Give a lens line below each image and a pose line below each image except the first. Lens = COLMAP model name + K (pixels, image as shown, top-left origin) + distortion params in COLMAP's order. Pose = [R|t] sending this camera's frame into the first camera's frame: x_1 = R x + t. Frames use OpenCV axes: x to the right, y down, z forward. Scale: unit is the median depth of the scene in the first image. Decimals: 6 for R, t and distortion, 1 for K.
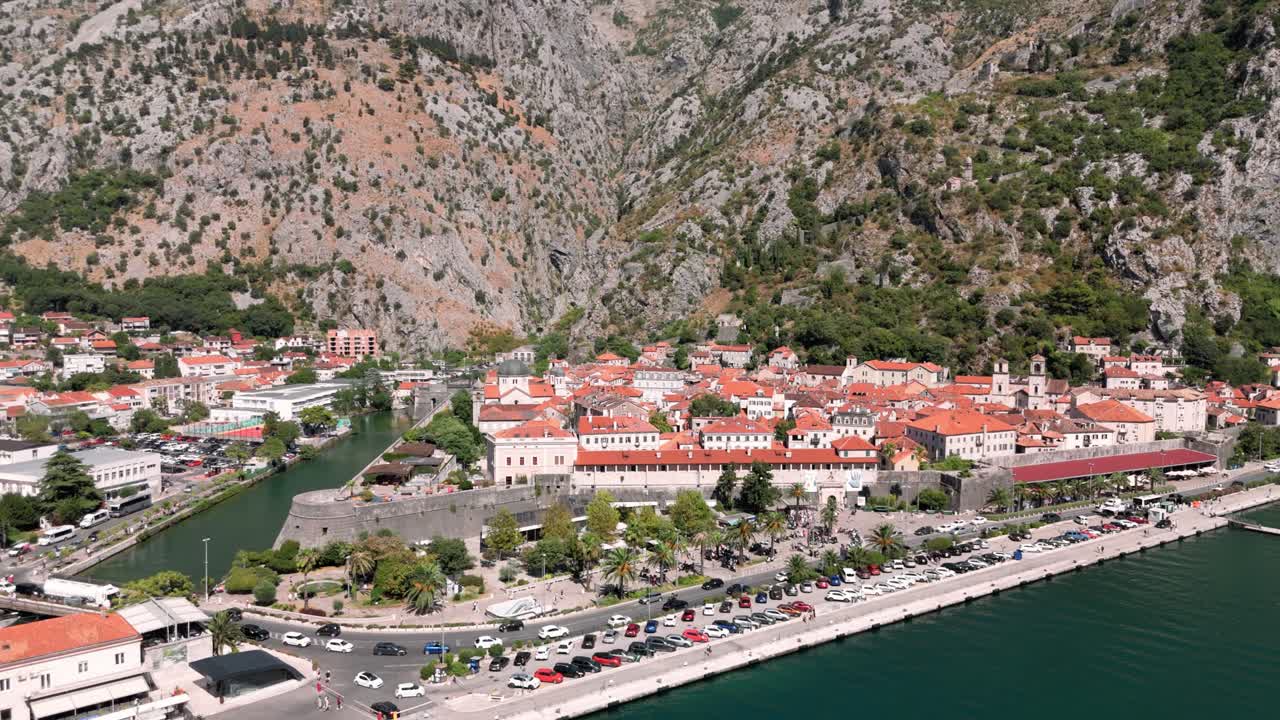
lens RADIAL K [[945.8, 0, 633.2], [0, 945.8, 359.6], [0, 0, 1]] dist [0.069087, -0.058011]
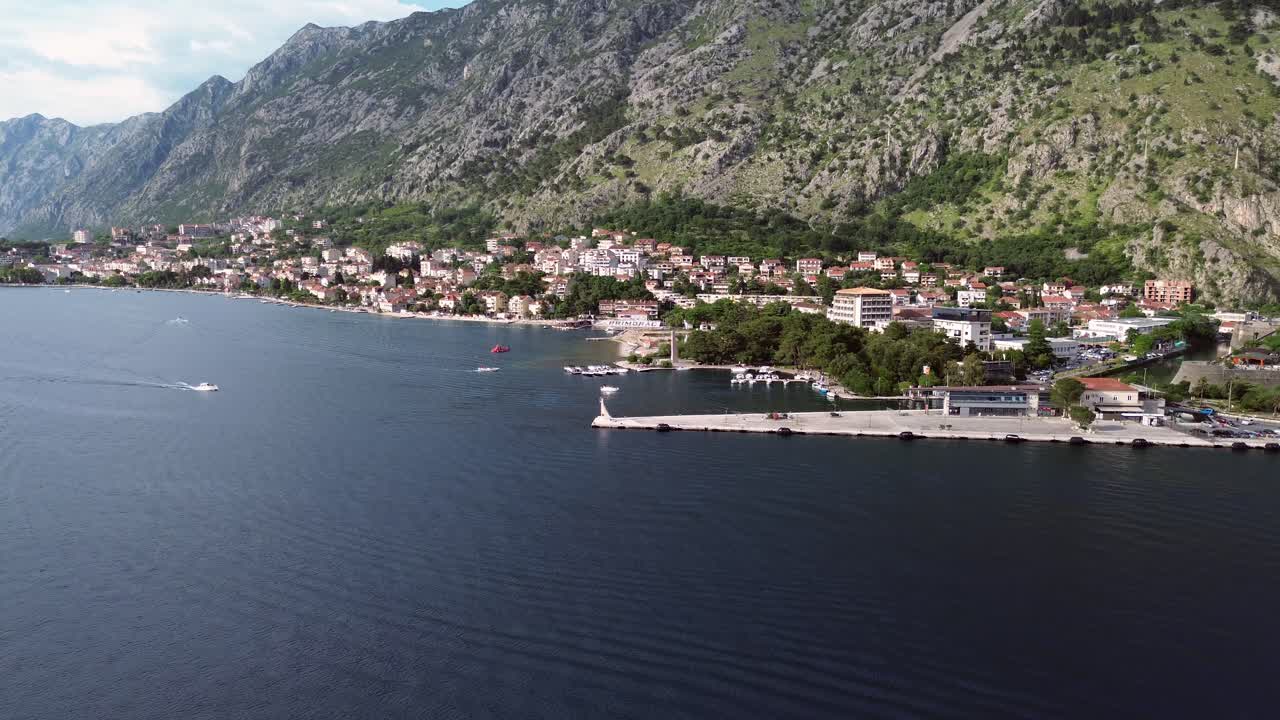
lens RADIAL K [[945.8, 0, 633.2], [0, 945.8, 359.6], [0, 0, 1]] dist [0.069087, -0.058011]
pose [[0.728833, 0.085154, -0.679376, 0.029448], [-0.056564, 0.996333, 0.064200, 0.022654], [0.682351, -0.008363, 0.730977, -0.263314]]
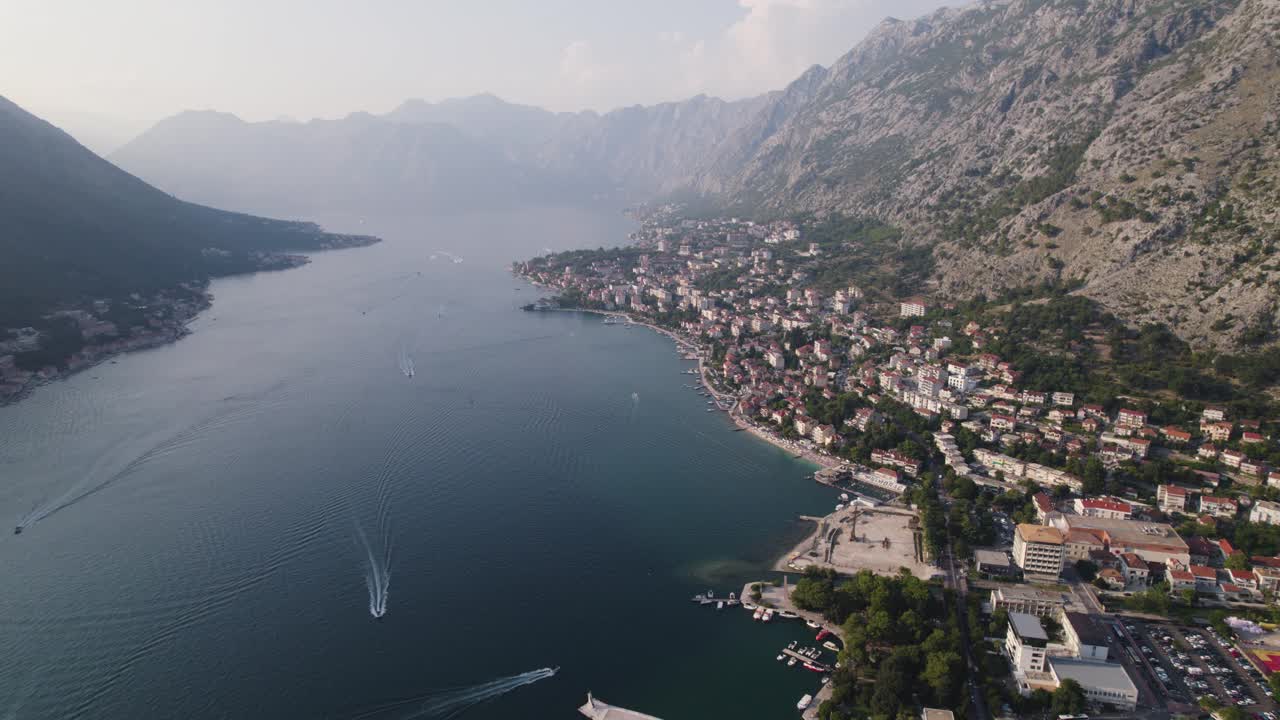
lens RADIAL K [[818.5, 0, 640.0], [0, 818.5, 360.0], [0, 0, 1]] dist [-0.073058, 0.071290]
pose [[0.176111, 0.224834, -0.958350, 0.206740], [-0.074152, 0.973830, 0.214839, -0.246428], [0.981573, 0.033228, 0.188174, -0.072705]]
